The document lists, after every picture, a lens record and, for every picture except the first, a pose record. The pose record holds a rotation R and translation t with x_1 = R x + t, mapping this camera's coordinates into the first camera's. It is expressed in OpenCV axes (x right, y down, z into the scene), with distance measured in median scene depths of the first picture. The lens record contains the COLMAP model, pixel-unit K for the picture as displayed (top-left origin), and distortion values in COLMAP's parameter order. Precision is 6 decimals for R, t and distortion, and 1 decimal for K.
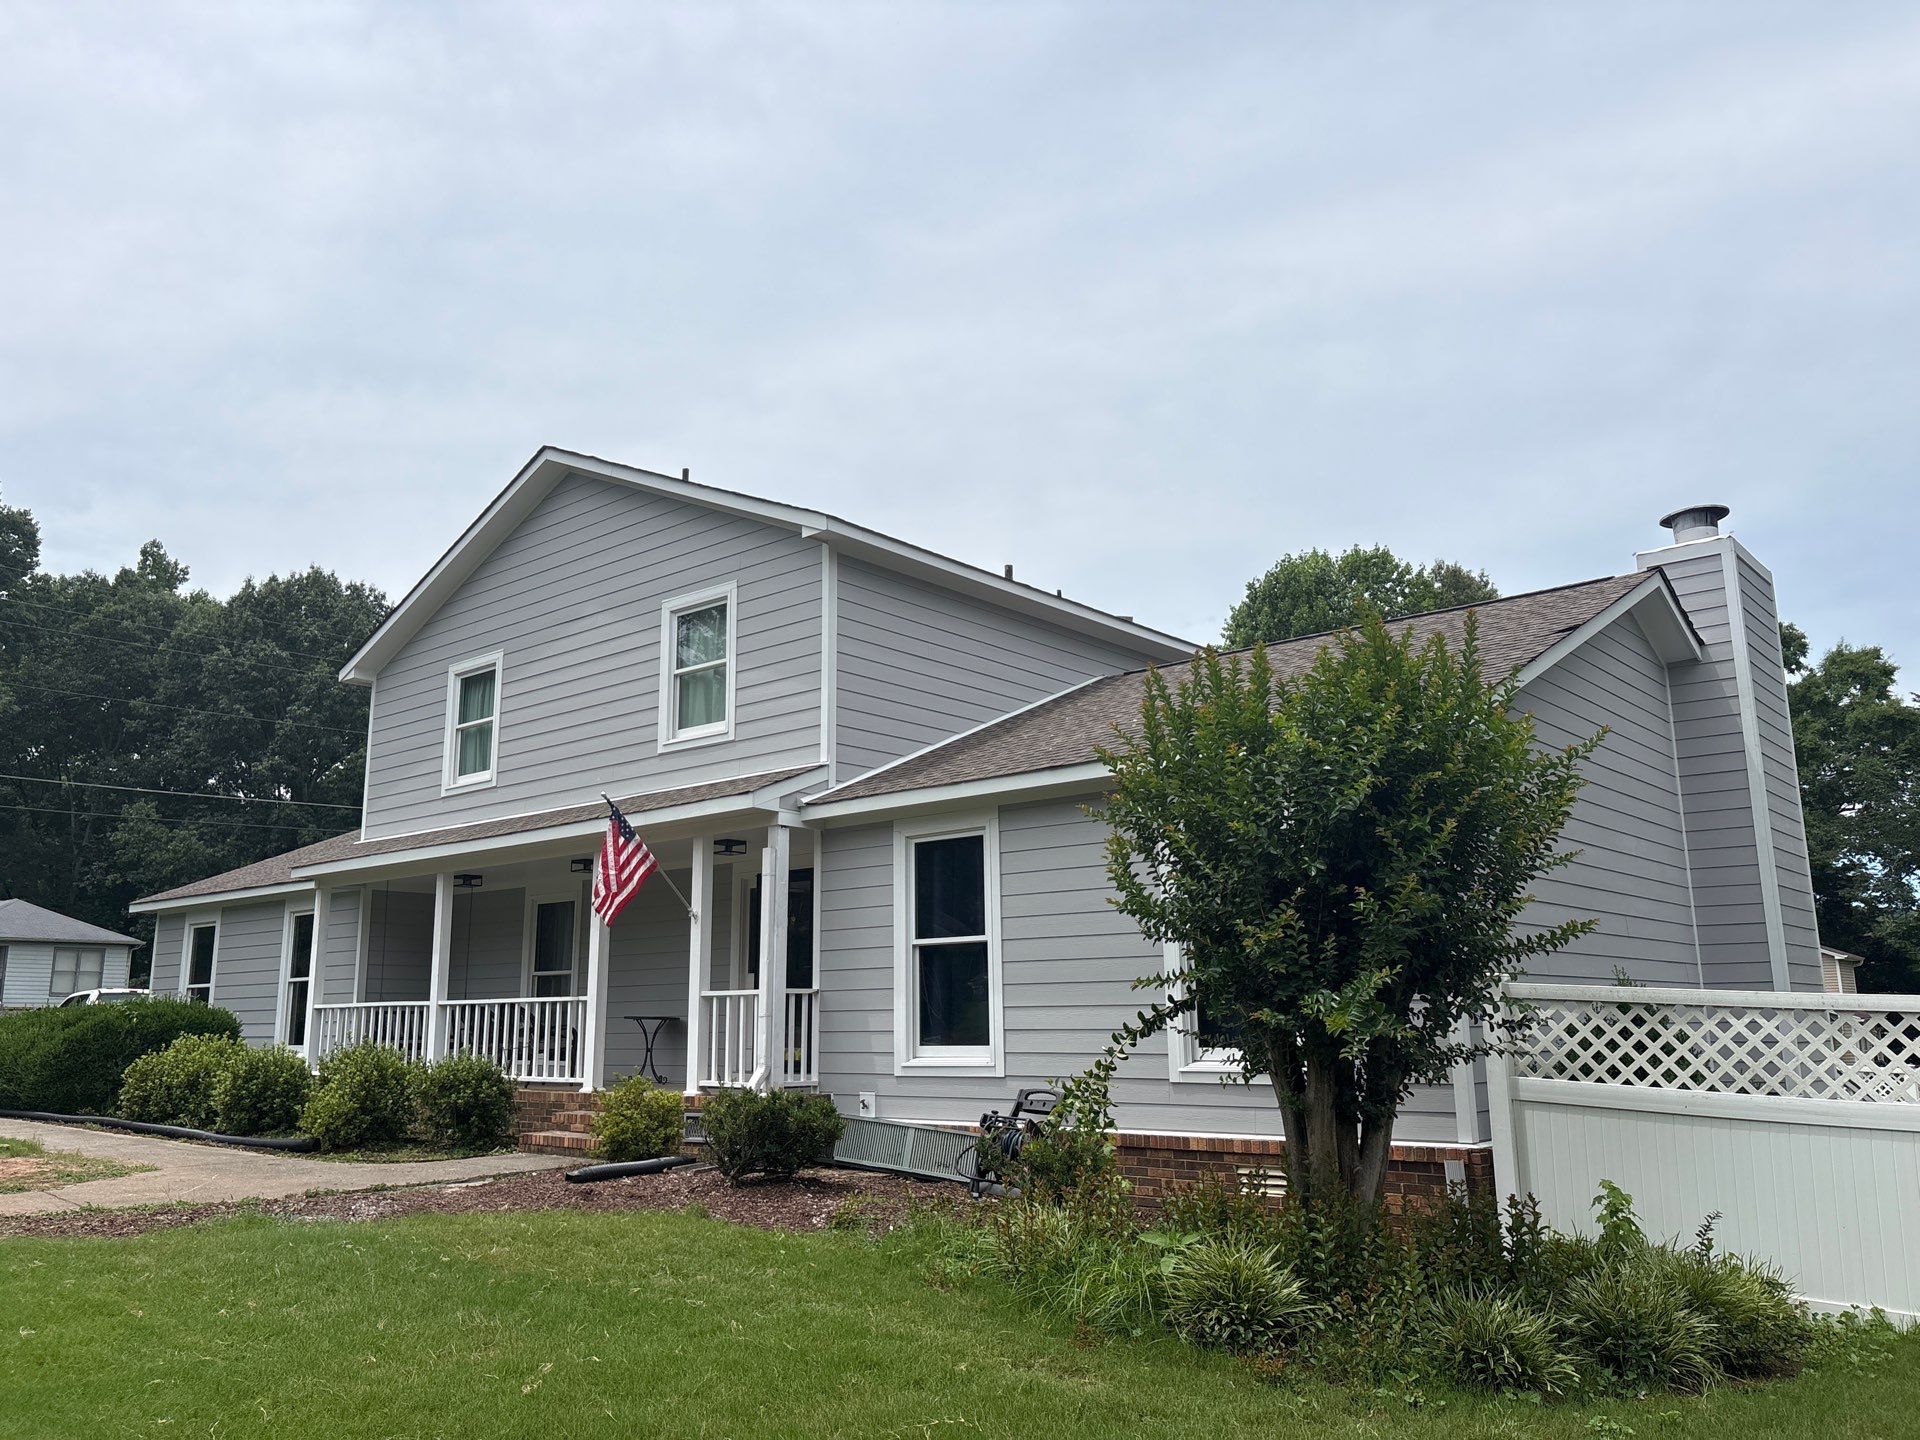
lens RADIAL K [[1441.5, 0, 952.9], [0, 1441.5, 726.2], [0, 0, 1]] dist [0.017171, -0.000416]
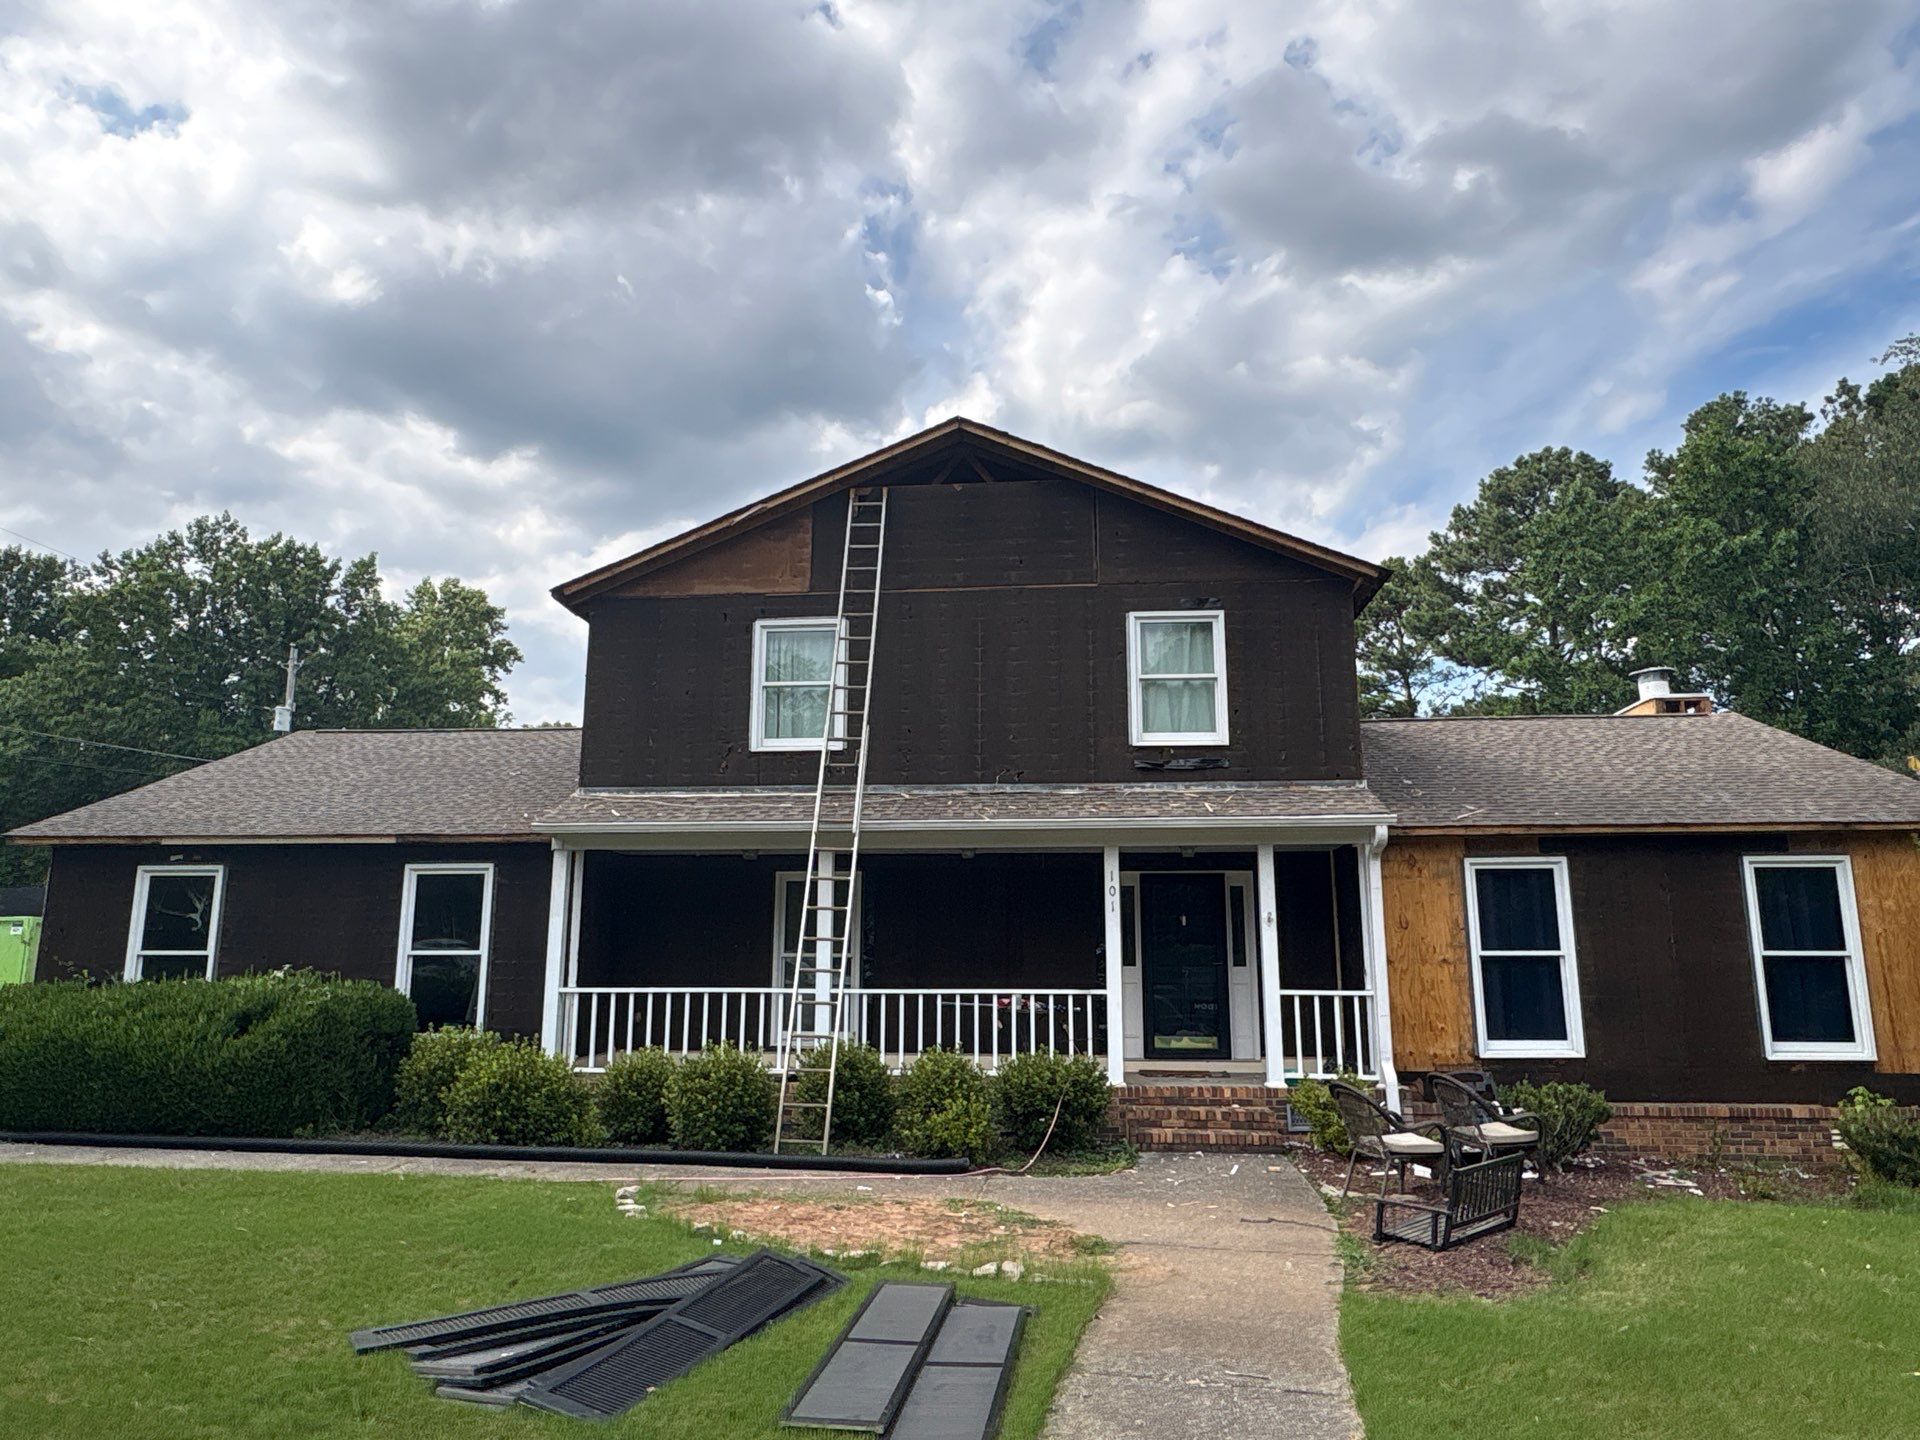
lens RADIAL K [[1258.4, 0, 966.1], [0, 1258.4, 720.0], [0, 0, 1]] dist [-0.005662, 0.003111]
pose [[0.815546, 0.125085, 0.565012, -0.824678], [-0.125749, 0.991336, -0.037958, 0.045032], [-0.564865, -0.040093, 0.824209, 0.334148]]
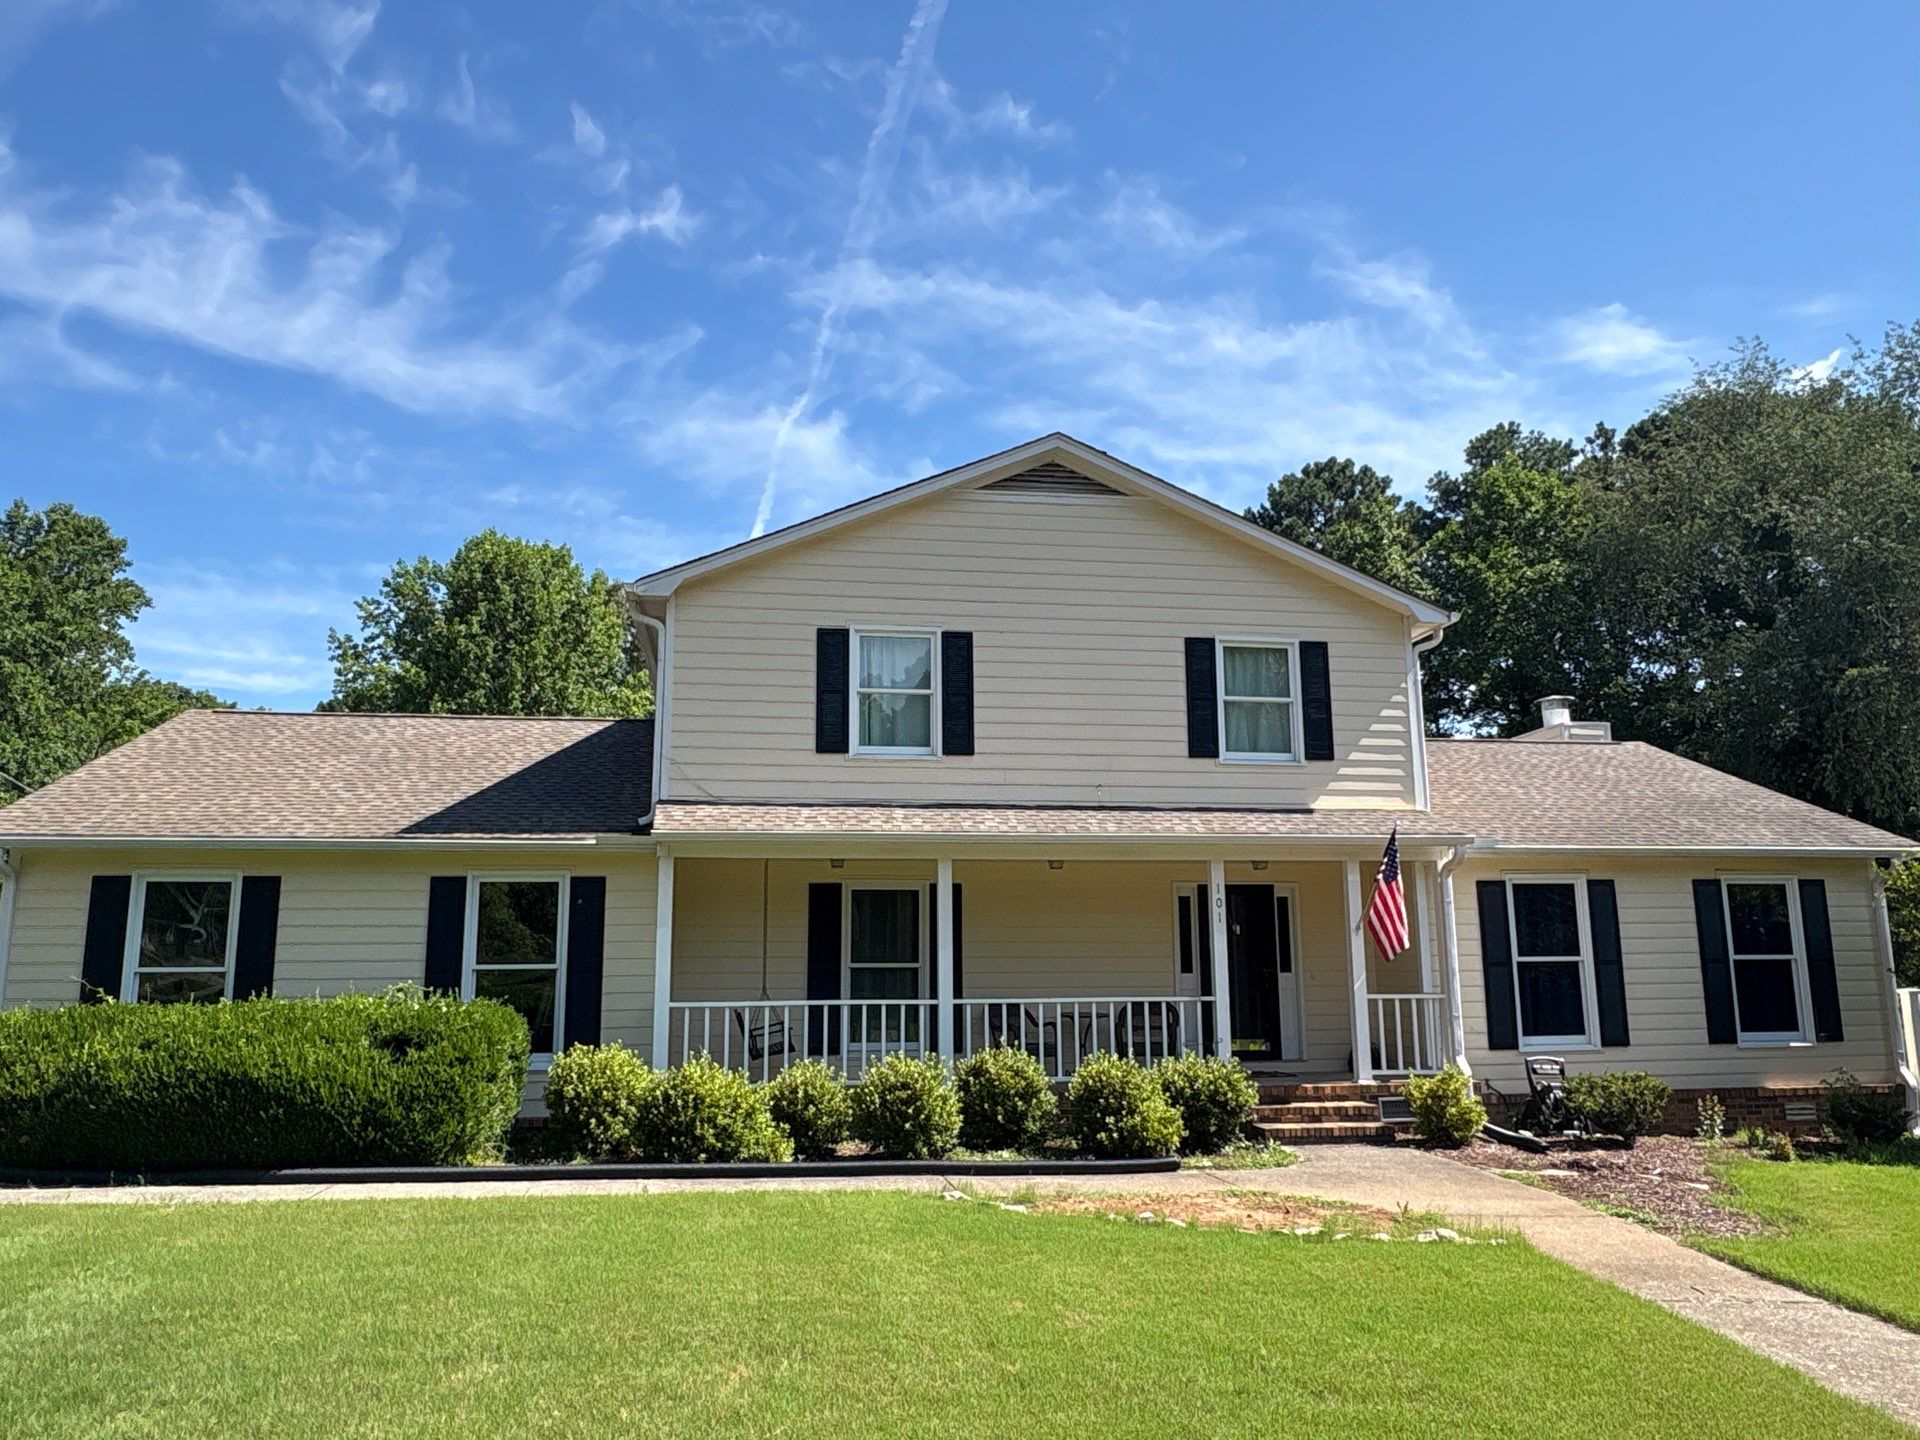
lens RADIAL K [[1362.4, 0, 963.6], [0, 1362.4, 722.1], [0, 0, 1]] dist [0.003055, -0.000551]
pose [[0.653707, 0.139726, 0.743736, -1.113543], [-0.150580, 0.987170, -0.053107, 0.066661], [-0.741615, -0.077275, 0.666360, 0.471180]]
